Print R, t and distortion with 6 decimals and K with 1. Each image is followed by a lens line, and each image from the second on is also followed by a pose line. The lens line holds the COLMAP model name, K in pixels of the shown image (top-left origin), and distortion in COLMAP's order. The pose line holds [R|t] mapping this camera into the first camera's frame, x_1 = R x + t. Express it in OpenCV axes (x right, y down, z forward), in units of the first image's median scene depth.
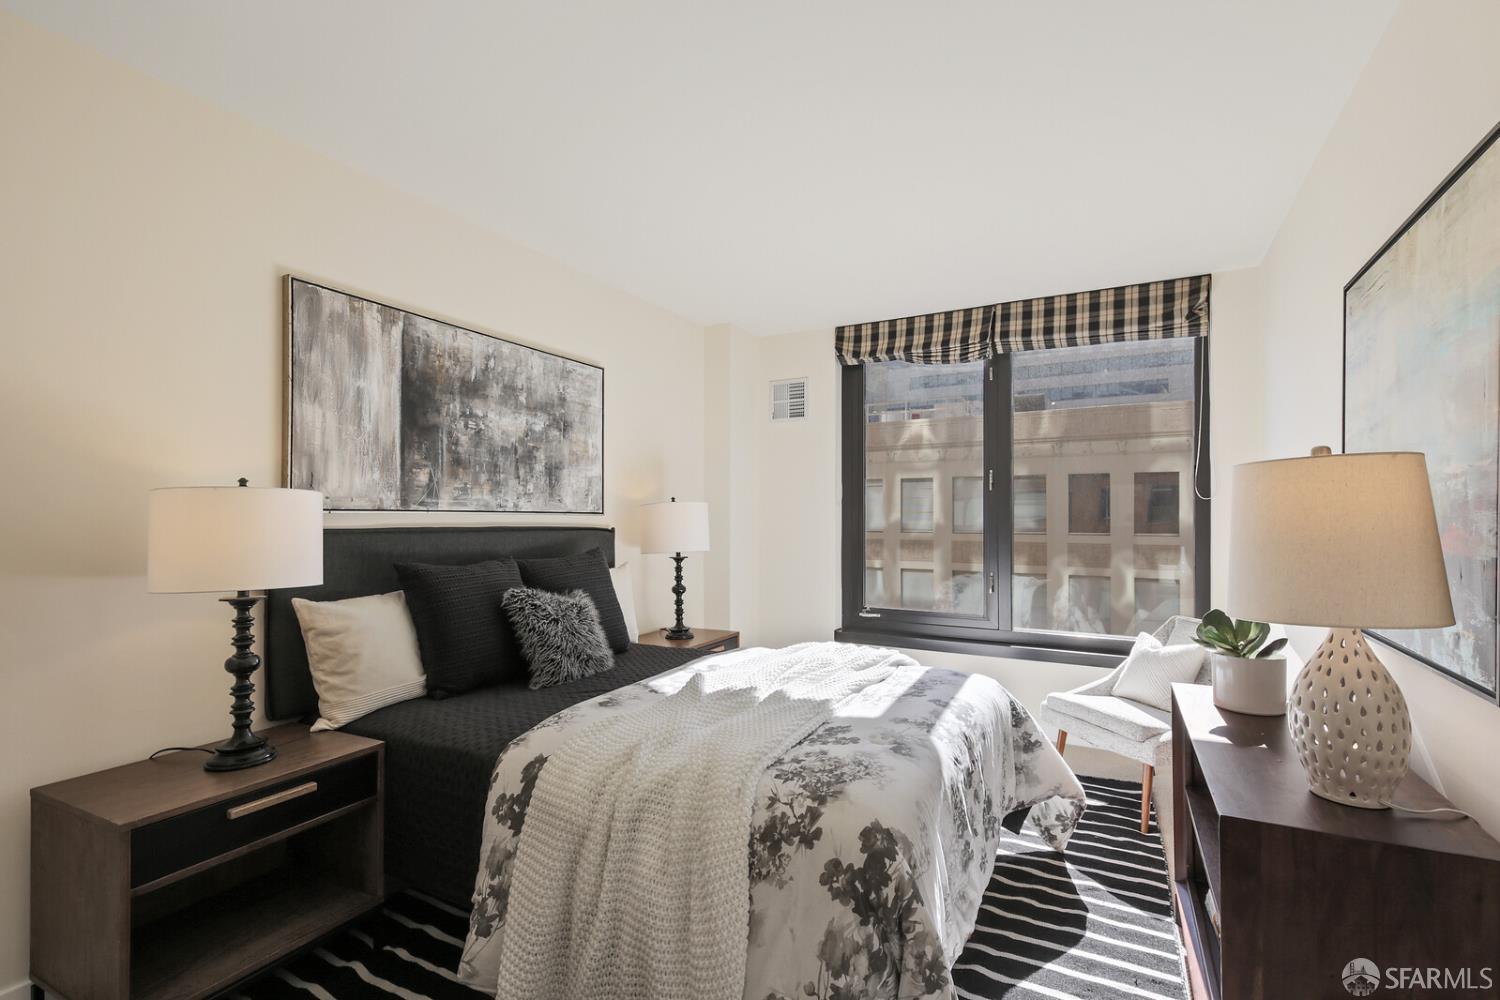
lens RADIAL K [[684.0, 0, 752.1], [0, 684.0, 505.5], [0, 0, 1]] dist [0.009746, -0.000311]
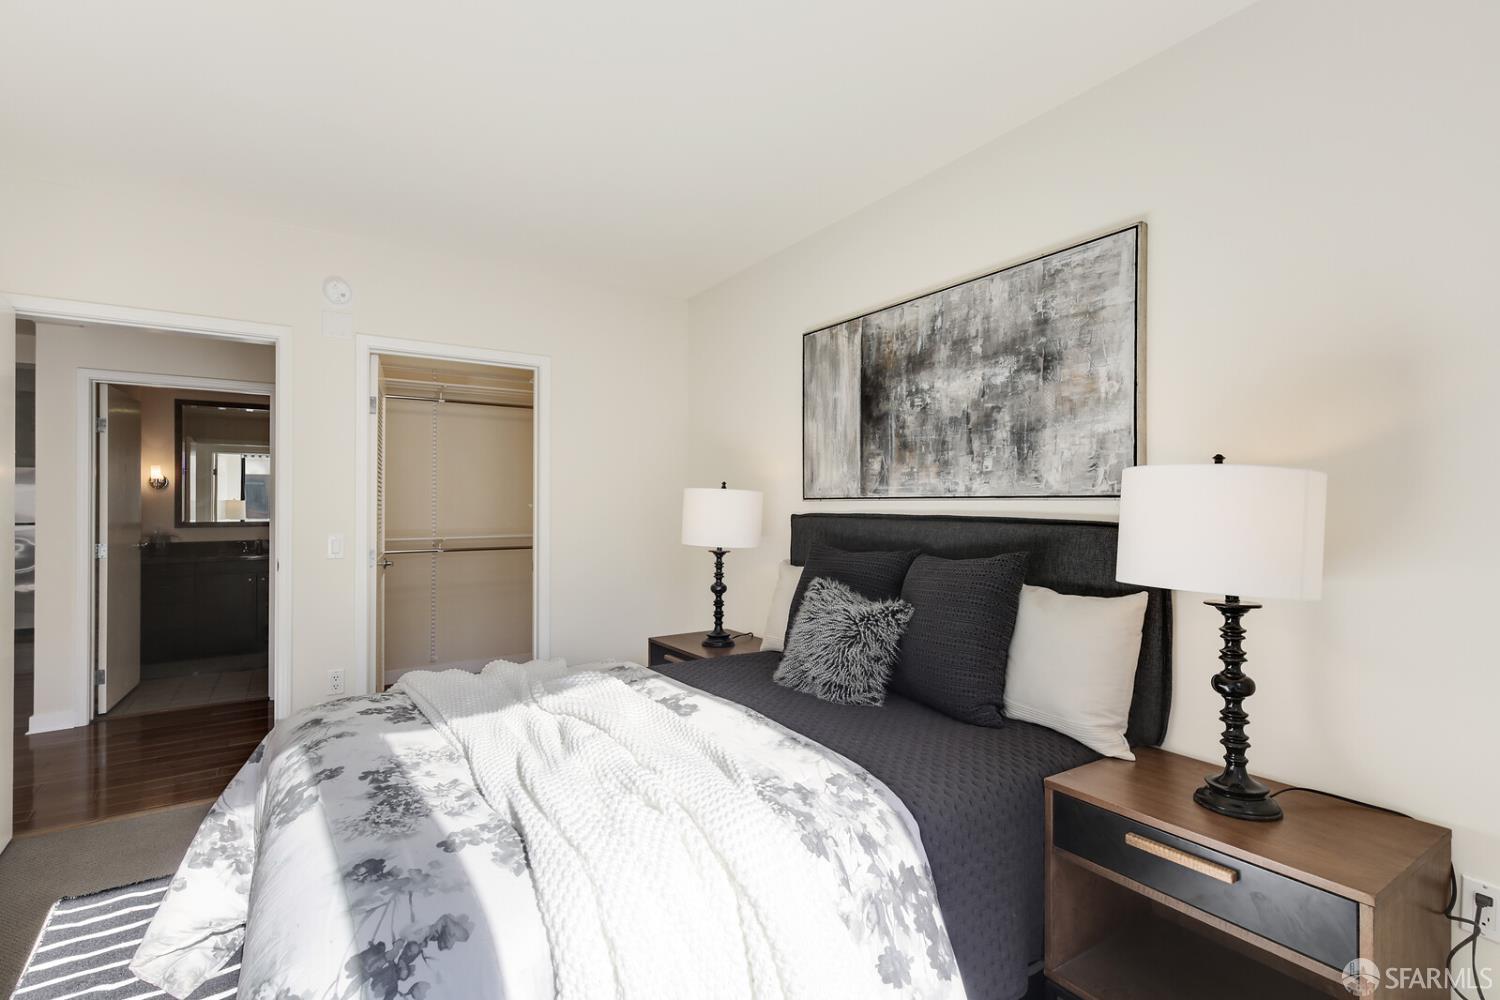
lens RADIAL K [[684.0, 0, 753.4], [0, 684.0, 506.8], [0, 0, 1]] dist [0.009746, -0.000311]
pose [[-0.456868, -0.018732, -0.889337, 0.483810], [-0.003931, 0.999811, -0.019039, 0.038000], [0.889526, -0.005202, -0.456855, 1.206452]]
